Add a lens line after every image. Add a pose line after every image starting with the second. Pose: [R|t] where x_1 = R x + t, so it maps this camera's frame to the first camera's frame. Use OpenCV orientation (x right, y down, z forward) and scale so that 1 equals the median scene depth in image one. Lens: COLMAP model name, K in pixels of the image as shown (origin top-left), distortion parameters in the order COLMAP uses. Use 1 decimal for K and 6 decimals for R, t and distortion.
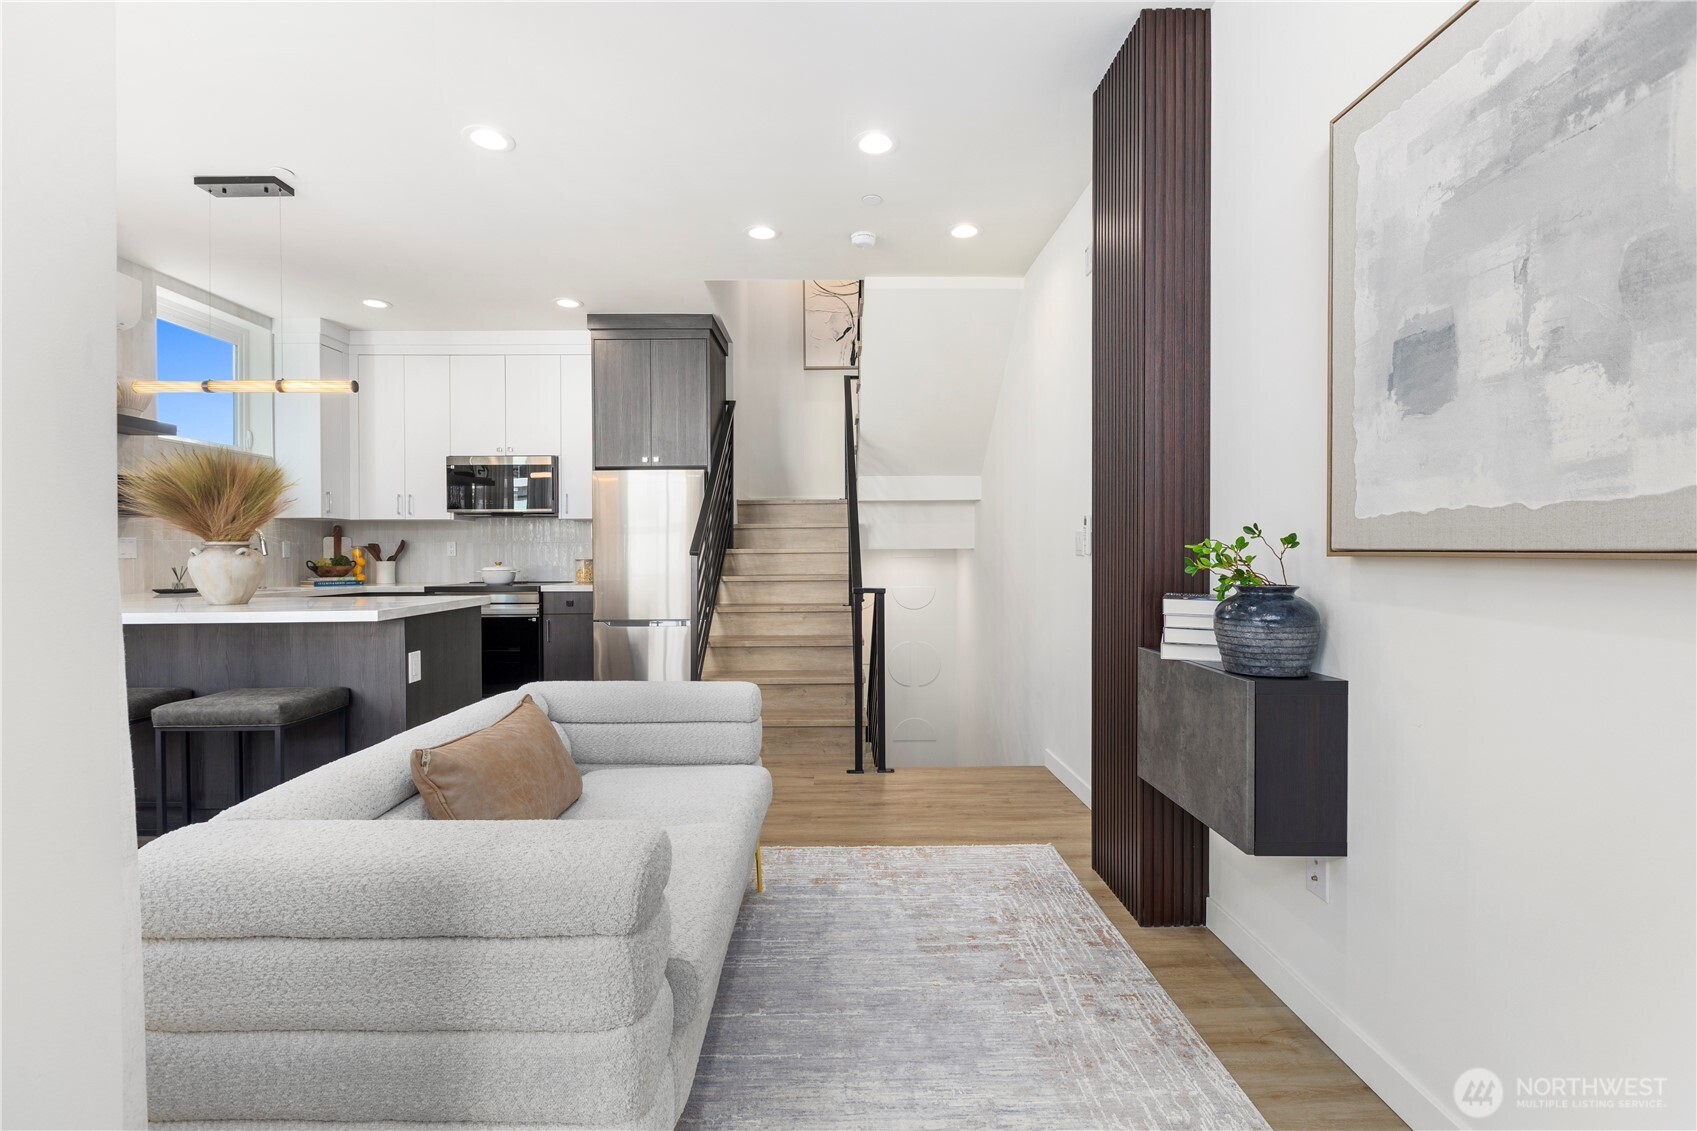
lens RADIAL K [[757.2, 0, 848.5], [0, 757.2, 557.2], [0, 0, 1]] dist [-0.002903, 0.000060]
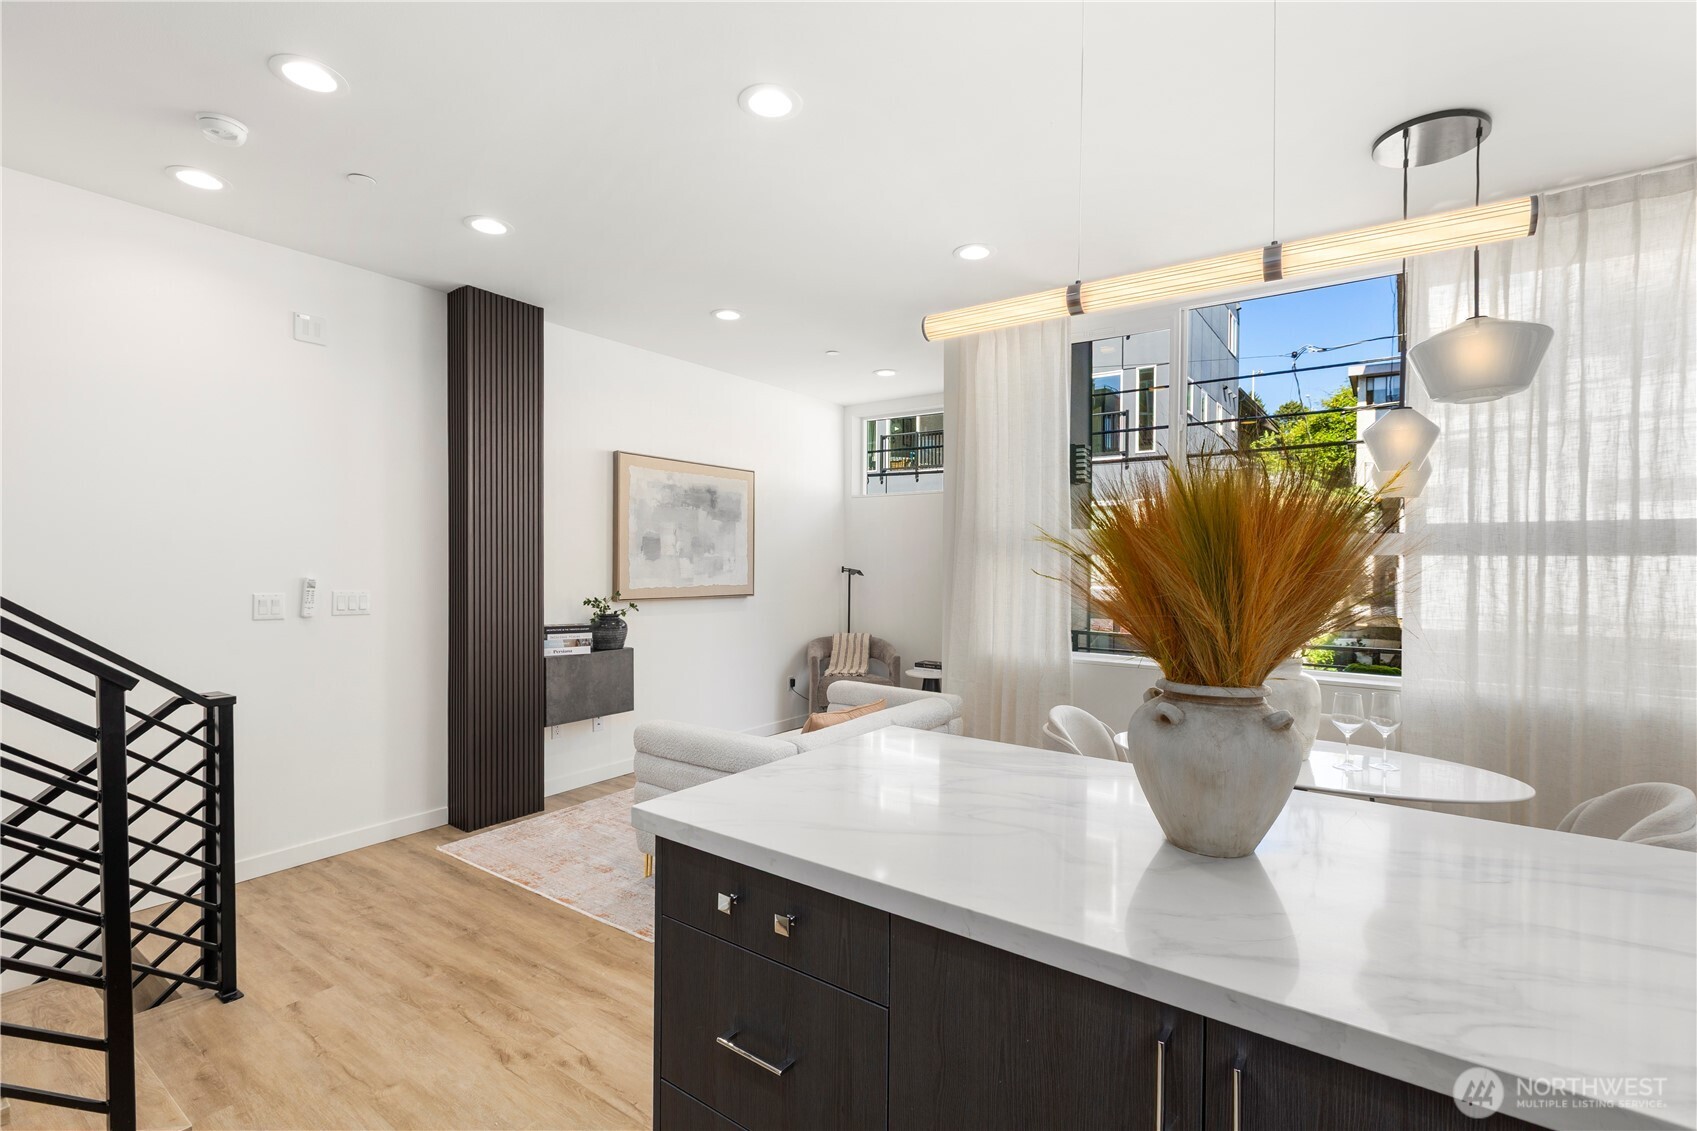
lens RADIAL K [[757.2, 0, 850.3], [0, 757.2, 567.3], [0, 0, 1]] dist [-0.002903, 0.000060]
pose [[-0.806428, -0.009045, 0.591264, -1.964891], [-0.001575, 0.999912, 0.013148, -0.190740], [-0.591331, 0.009672, -0.806371, 3.097663]]
